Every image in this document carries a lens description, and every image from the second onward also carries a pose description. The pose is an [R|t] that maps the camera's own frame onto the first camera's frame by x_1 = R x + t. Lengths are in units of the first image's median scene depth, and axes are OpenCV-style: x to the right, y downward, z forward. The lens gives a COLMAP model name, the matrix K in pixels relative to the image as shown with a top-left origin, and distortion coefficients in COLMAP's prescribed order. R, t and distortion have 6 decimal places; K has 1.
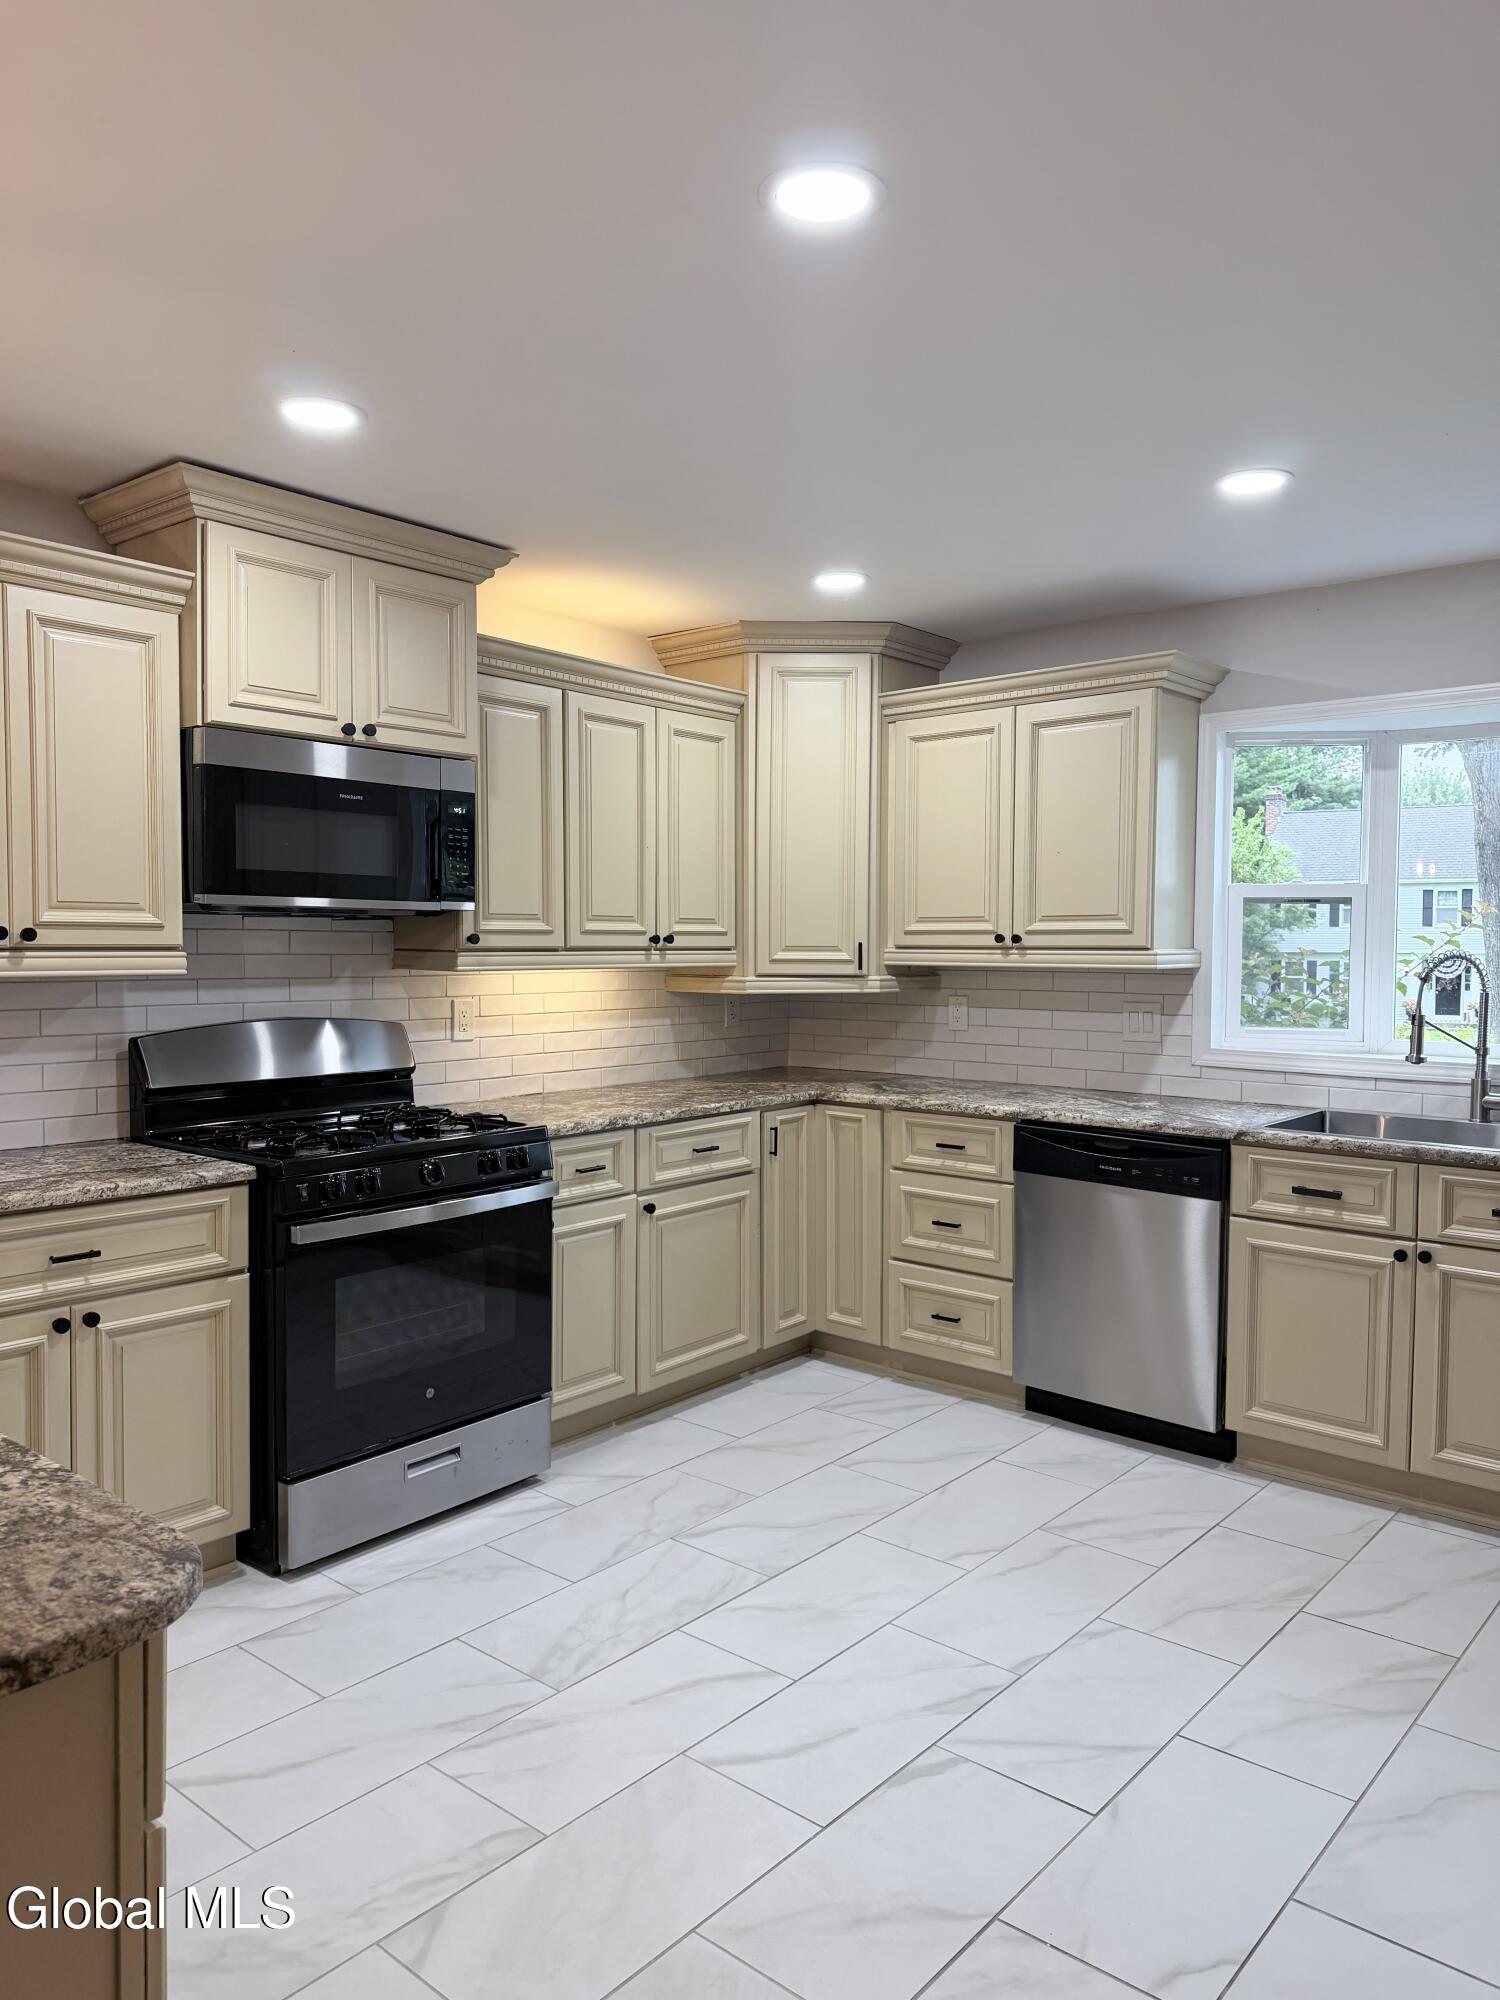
lens RADIAL K [[1417.8, 0, 750.0], [0, 1417.8, 1000.0], [0, 0, 1]] dist [0.105321, -0.169780]
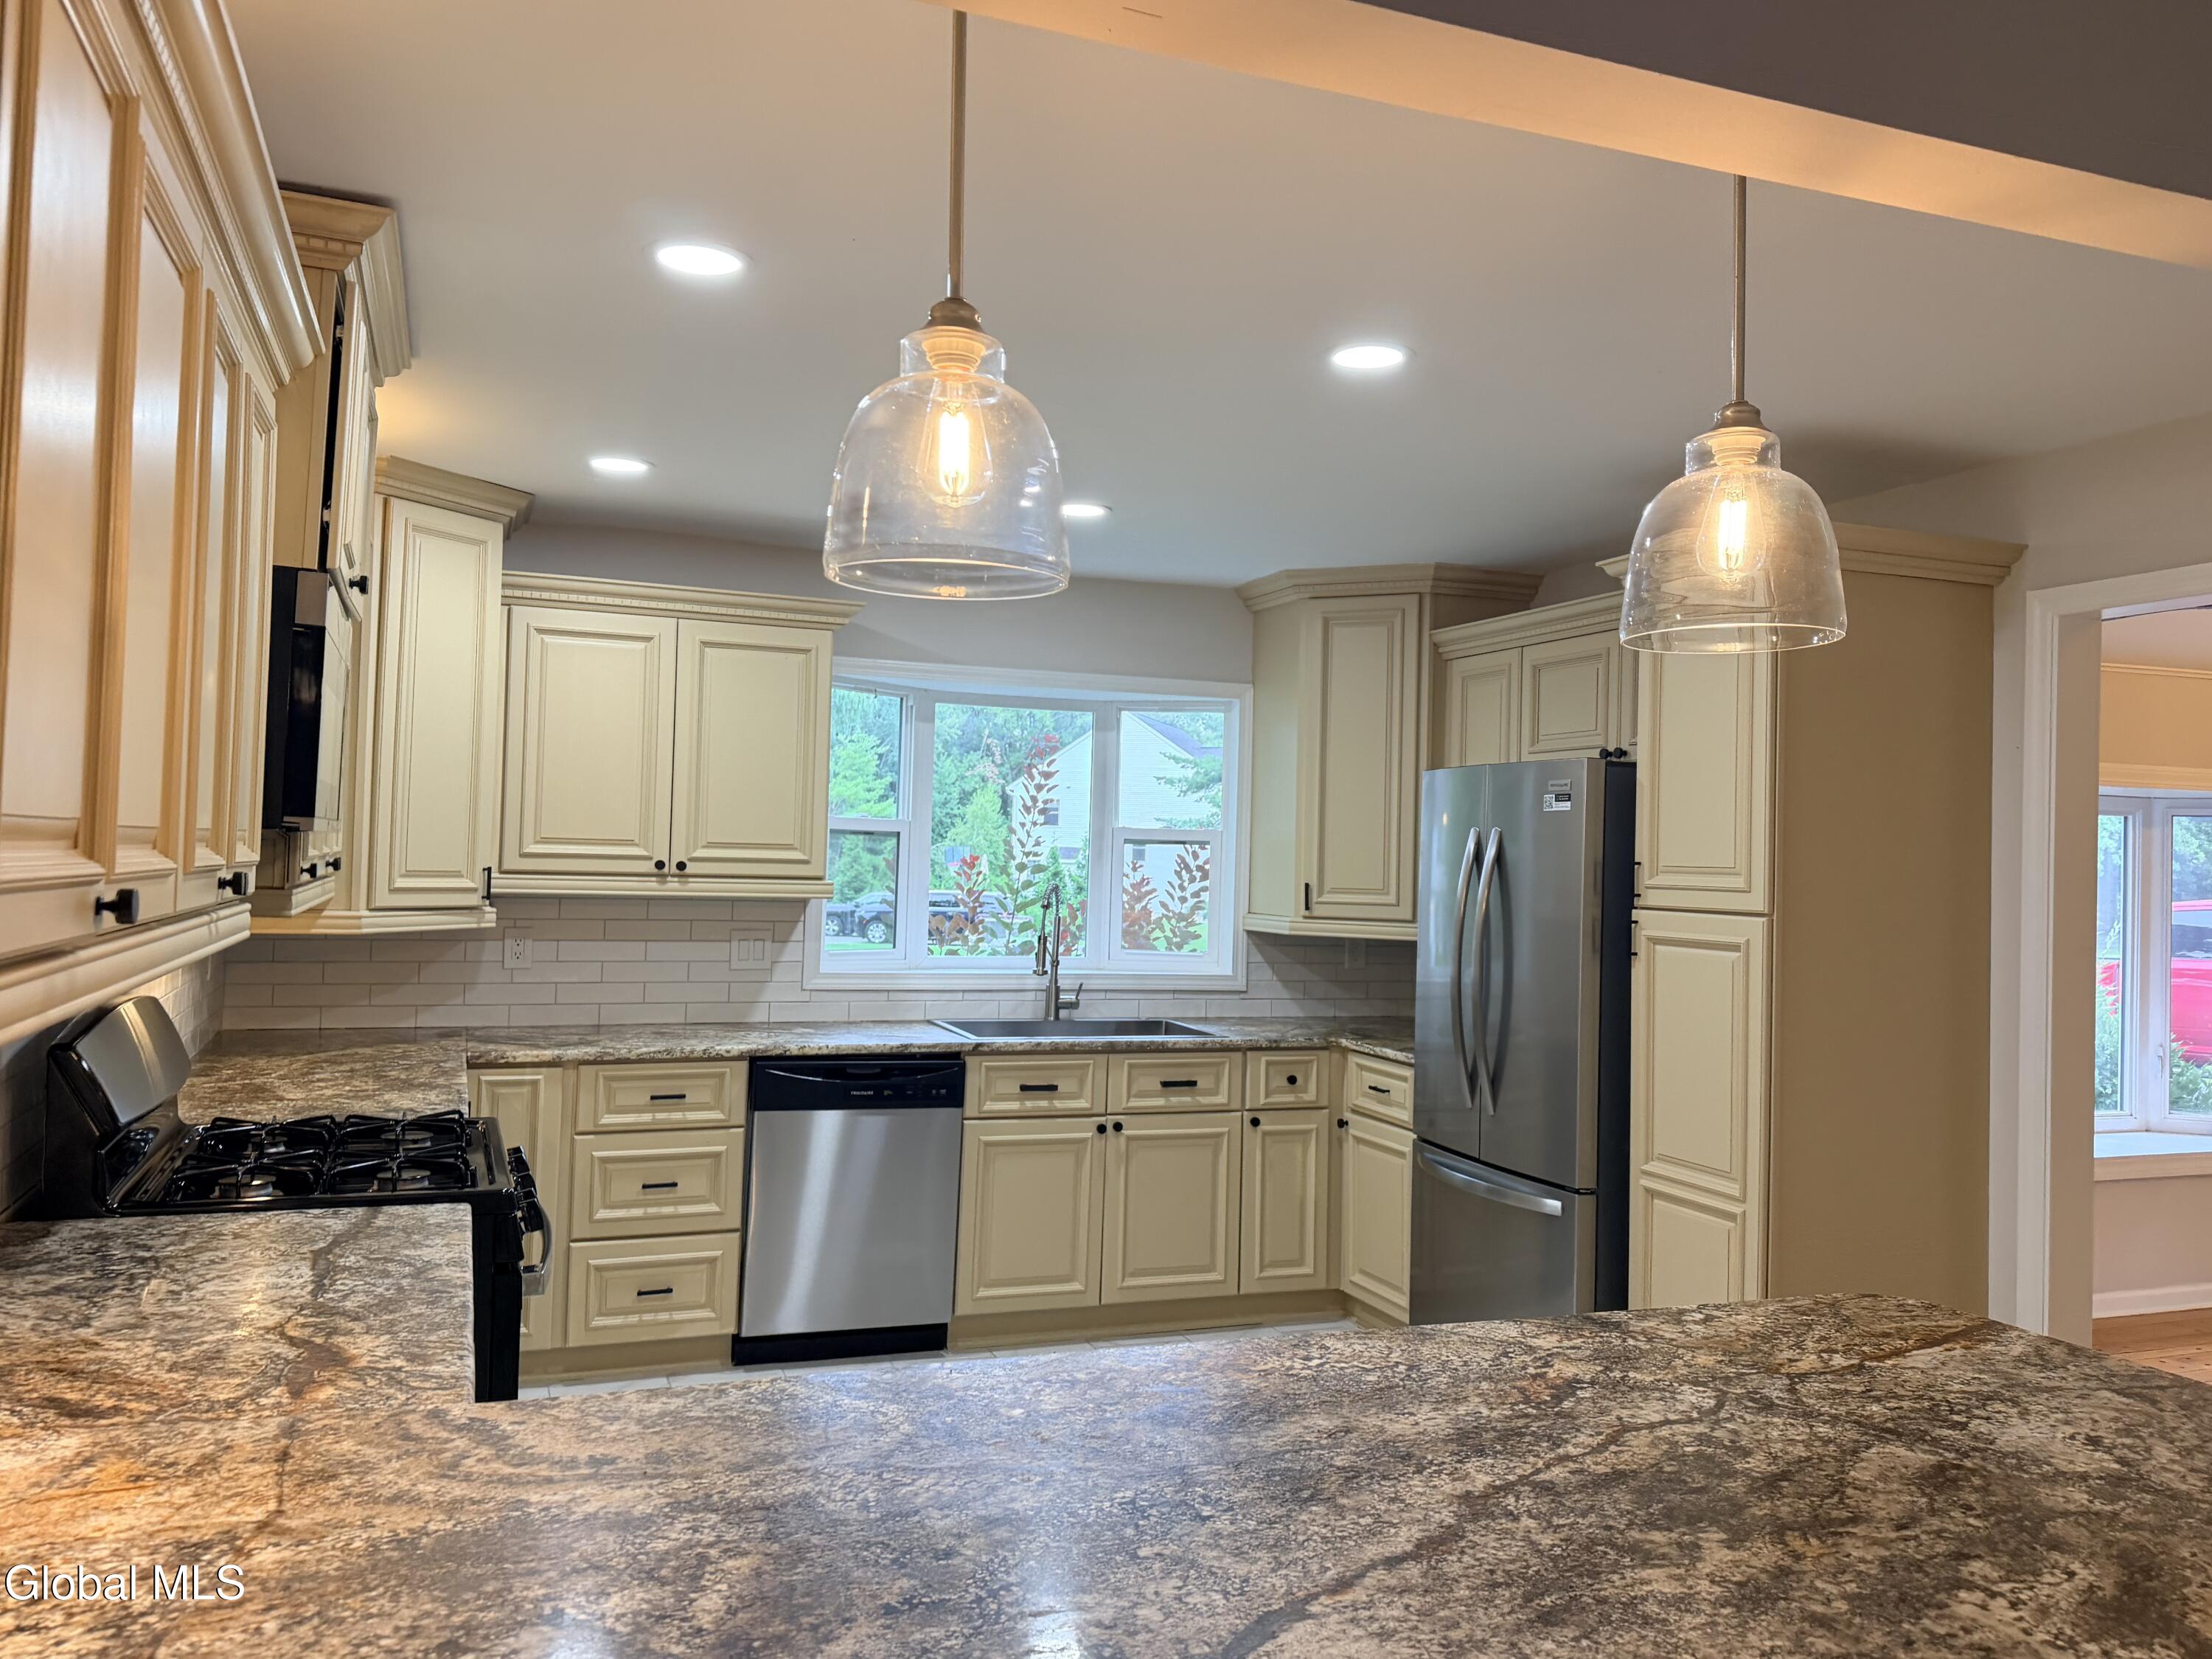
lens RADIAL K [[1635.4, 0, 1106.0], [0, 1635.4, 829.5], [0, 0, 1]] dist [0.077433, -0.001927]
pose [[0.475825, 0.024906, 0.879187, -0.658657], [0.013243, 0.999283, -0.035475, -0.026253], [-0.879440, 0.028523, 0.475154, 0.254078]]
